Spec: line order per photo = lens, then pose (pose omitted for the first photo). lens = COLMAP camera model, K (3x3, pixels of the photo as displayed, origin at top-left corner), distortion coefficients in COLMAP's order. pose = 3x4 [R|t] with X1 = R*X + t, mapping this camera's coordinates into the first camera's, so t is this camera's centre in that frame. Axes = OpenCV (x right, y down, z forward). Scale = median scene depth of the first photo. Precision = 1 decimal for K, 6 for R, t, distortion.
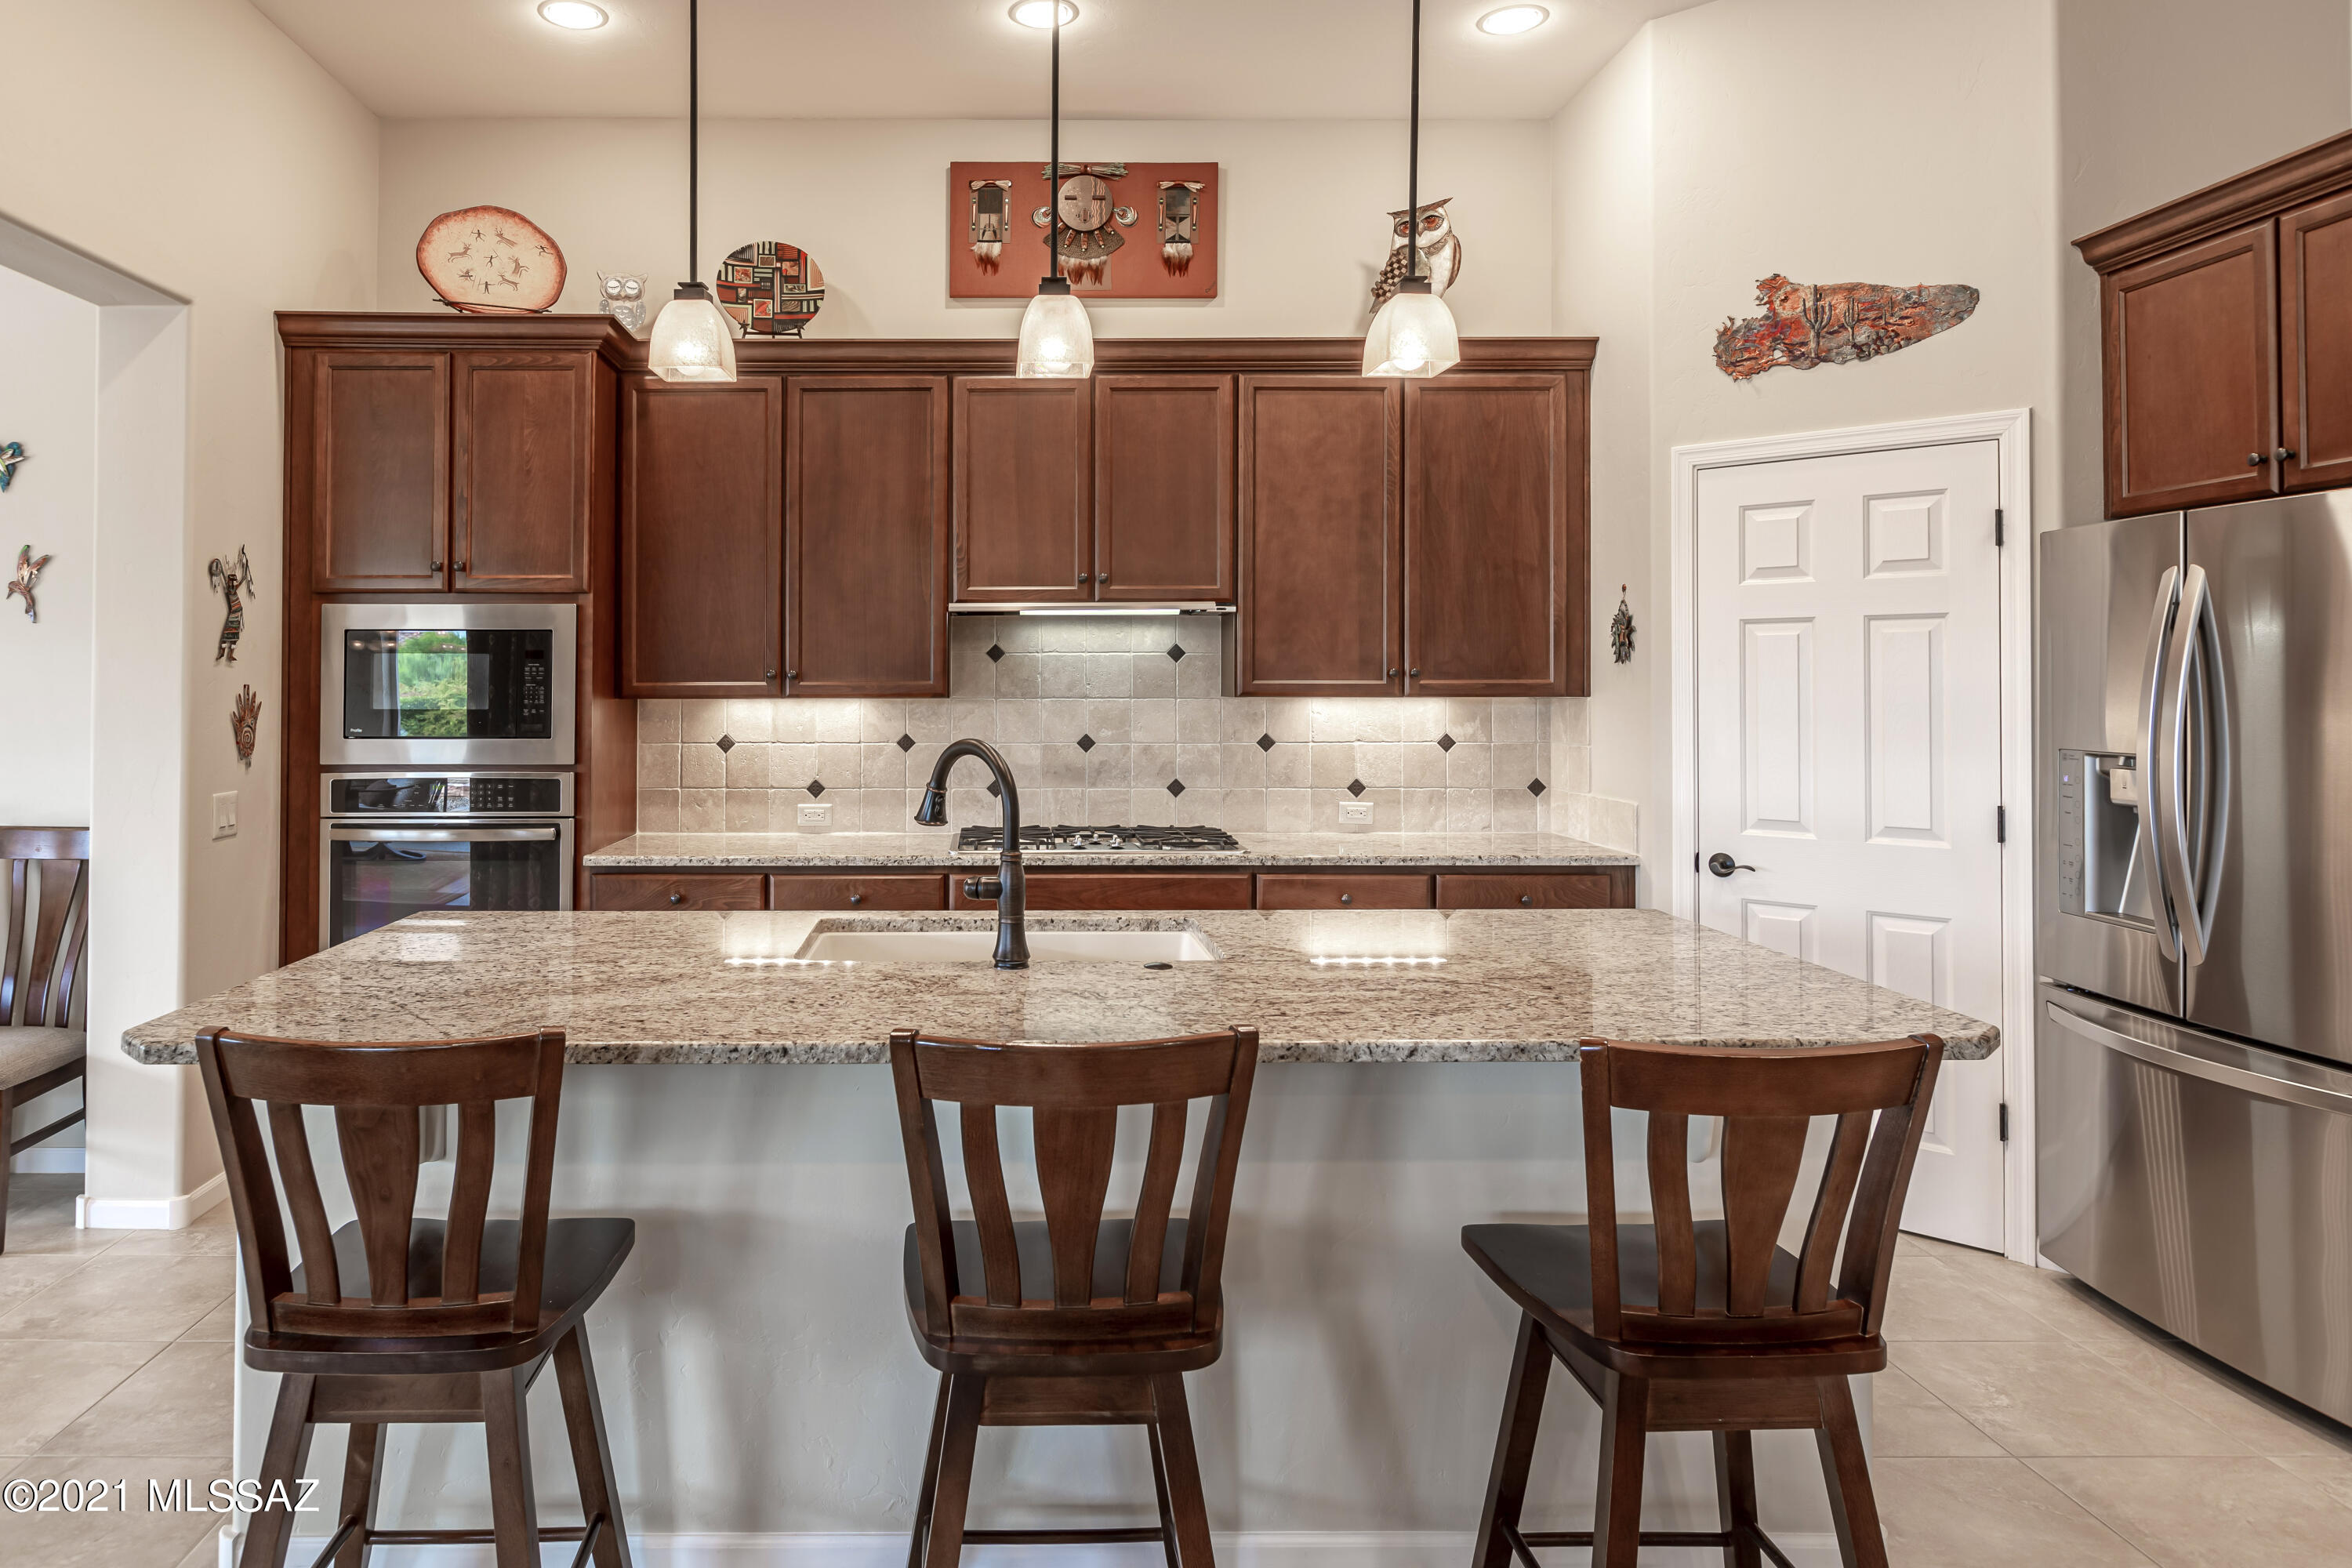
lens RADIAL K [[1385.1, 0, 957.9], [0, 1385.1, 664.7], [0, 0, 1]] dist [-0.004727, -0.002543]
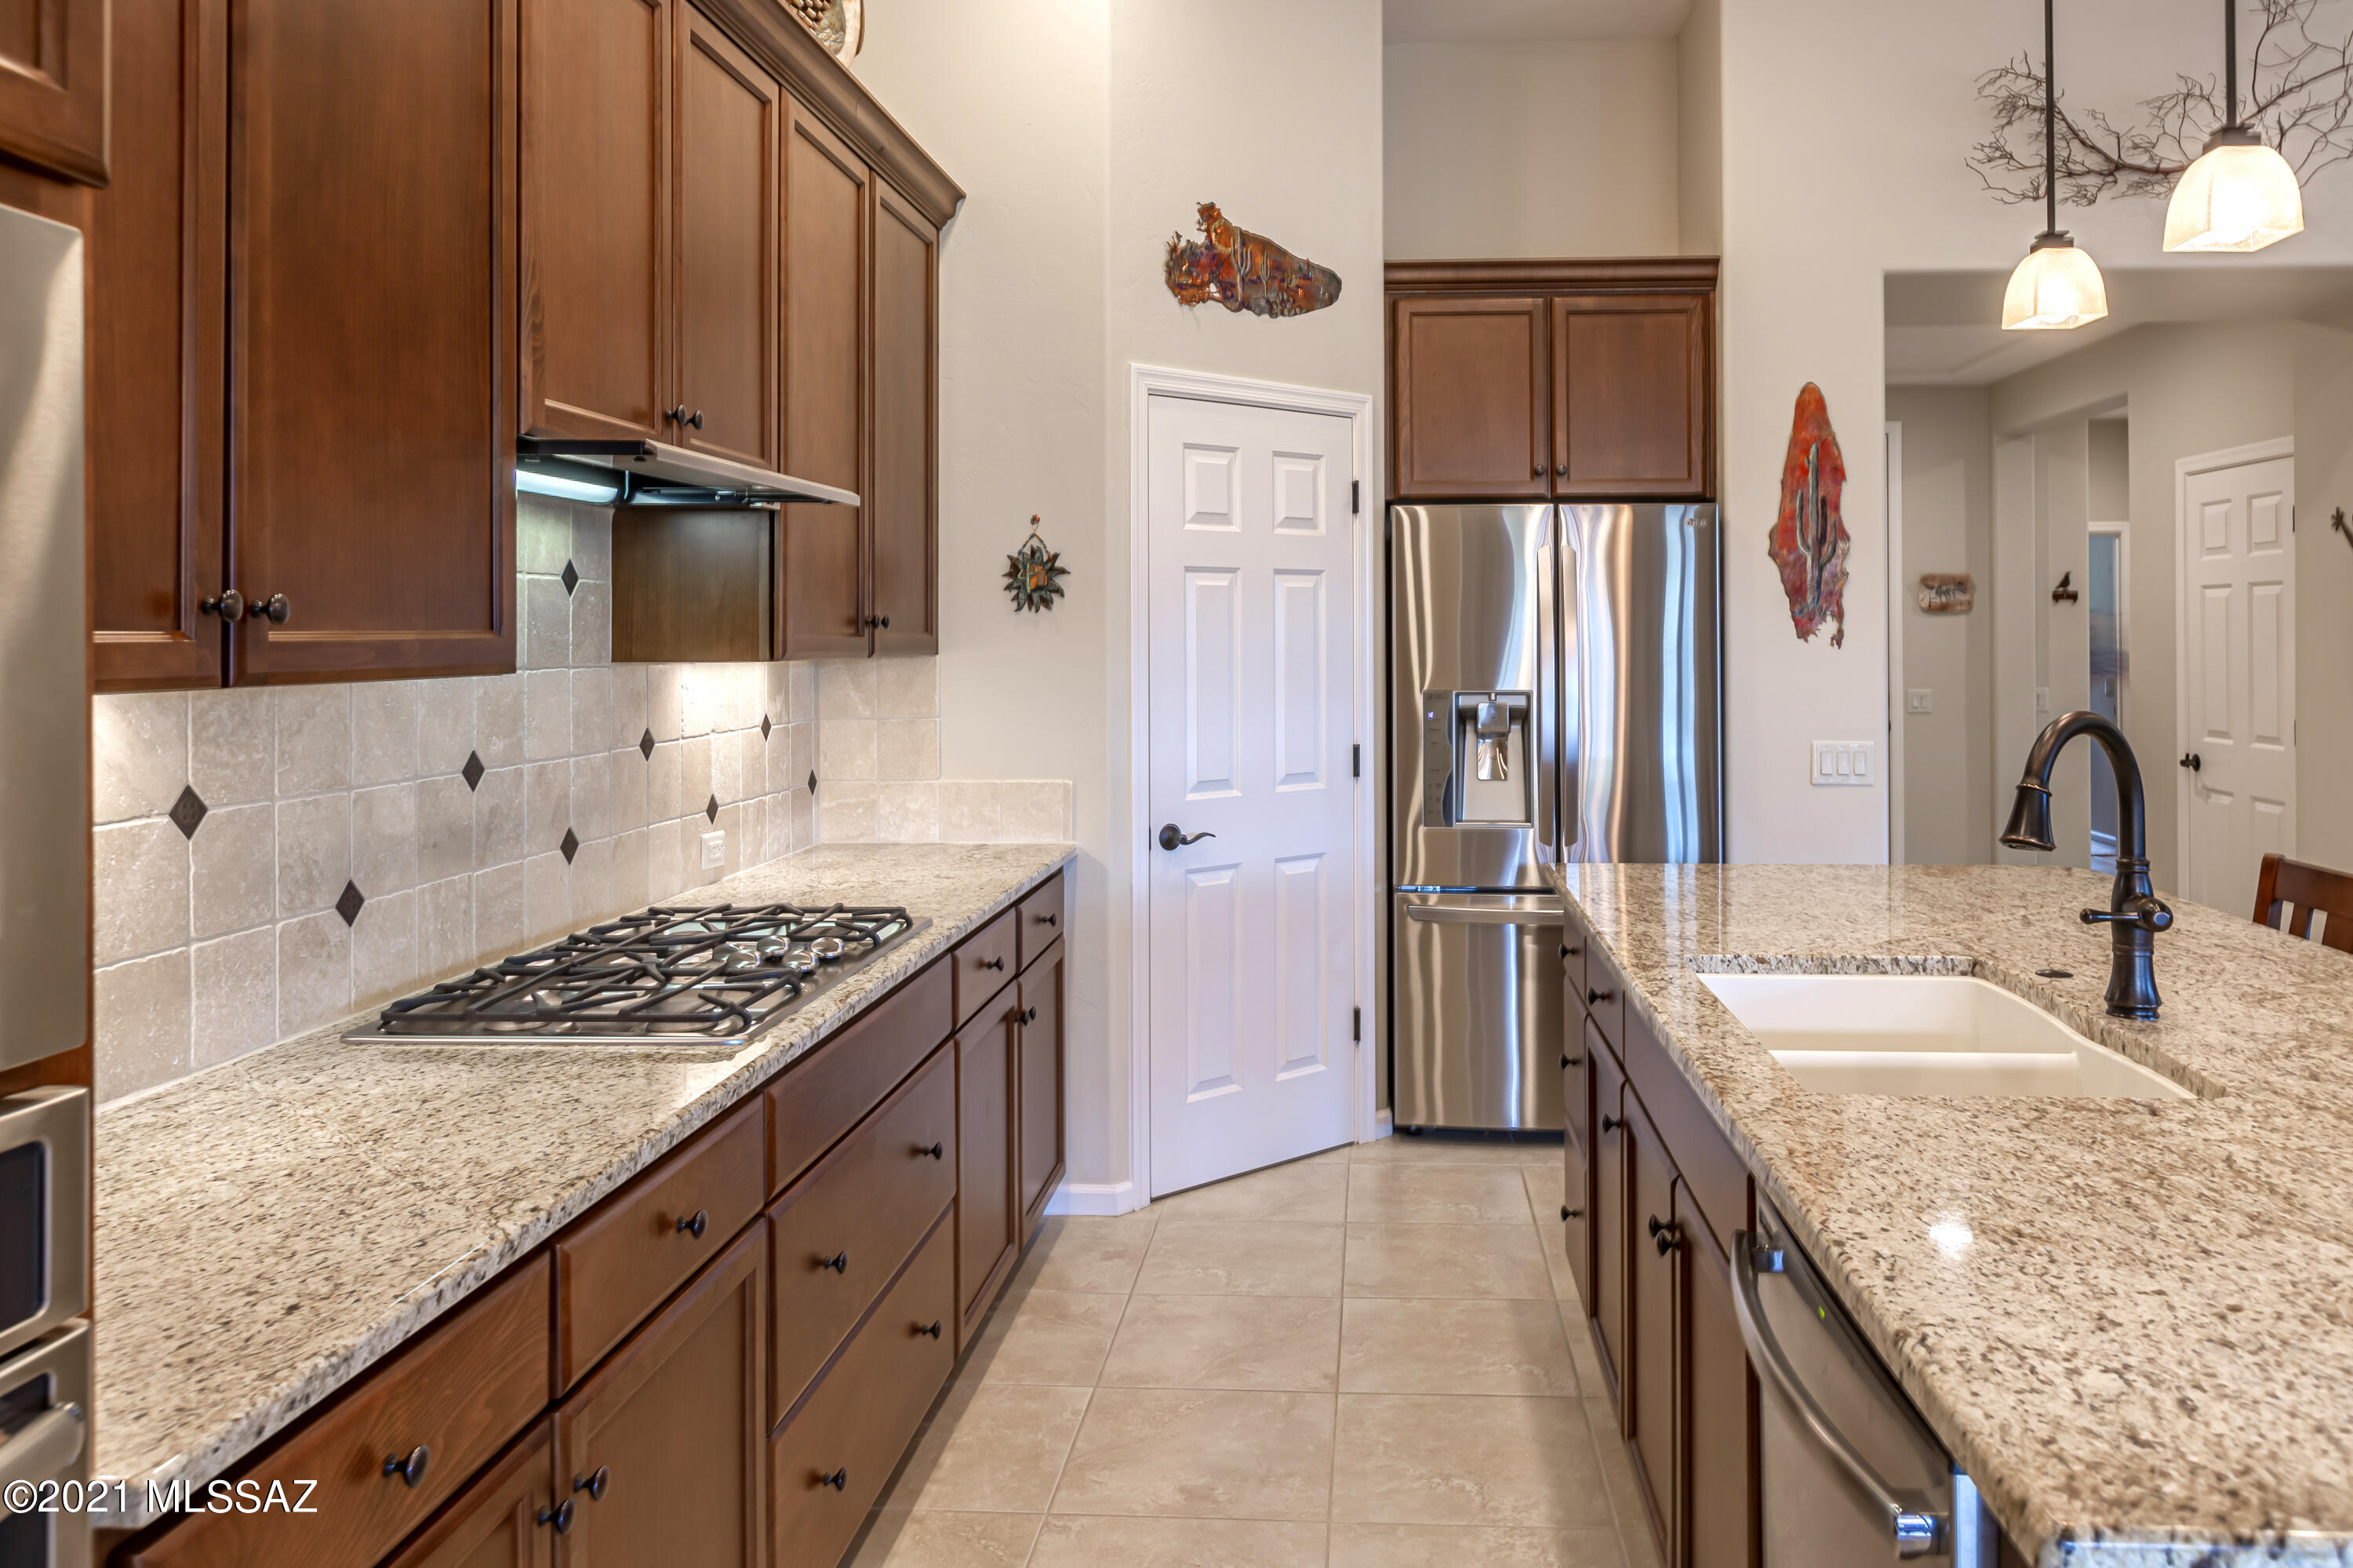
lens RADIAL K [[1719.0, 0, 1339.7], [0, 1719.0, 614.7], [0, 0, 1]] dist [0.009460, -0.010510]
pose [[0.002481, 0.013328, 0.999908, -0.495342], [-0.008730, 0.999873, -0.013306, 0.011996], [-0.999959, -0.008696, 0.002597, 0.770312]]
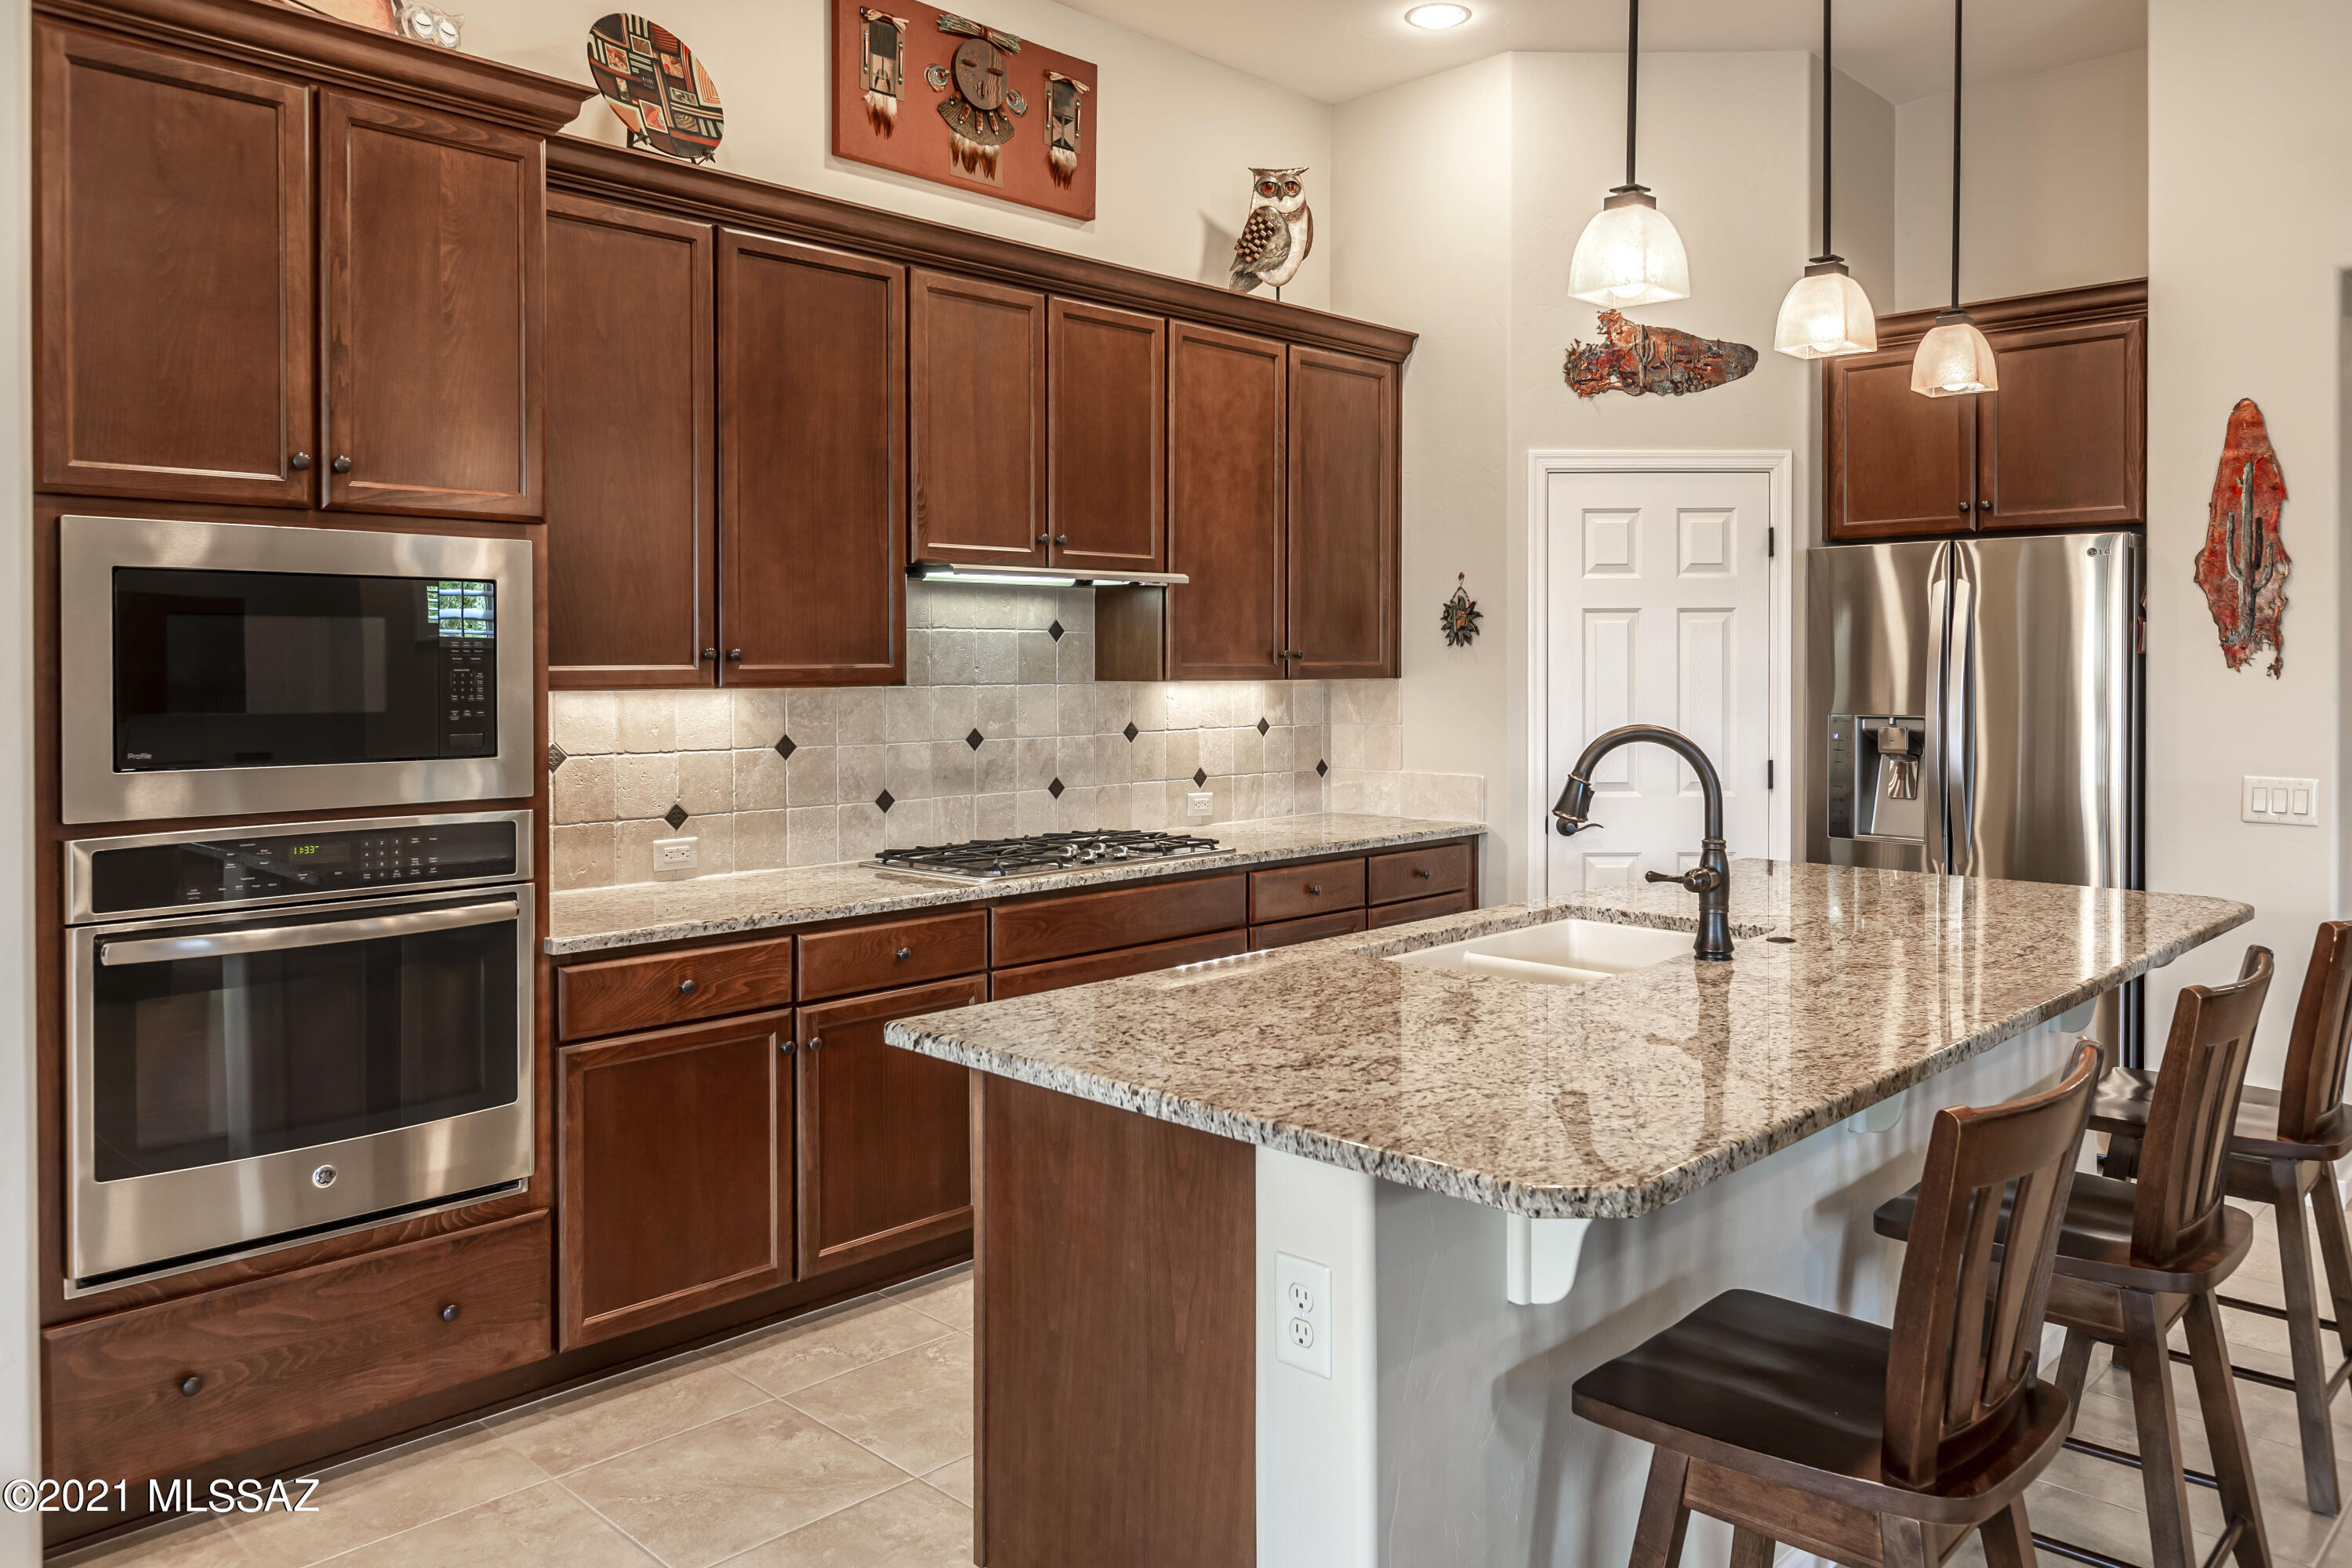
lens RADIAL K [[1718.2, 0, 1131.6], [0, 1718.2, 671.4], [0, 0, 1]] dist [0.009460, -0.010510]
pose [[0.689870, -0.003893, 0.723923, -0.617045], [-0.006373, 0.999914, 0.011450, 0.004703], [-0.723905, -0.012513, 0.689786, 0.251715]]
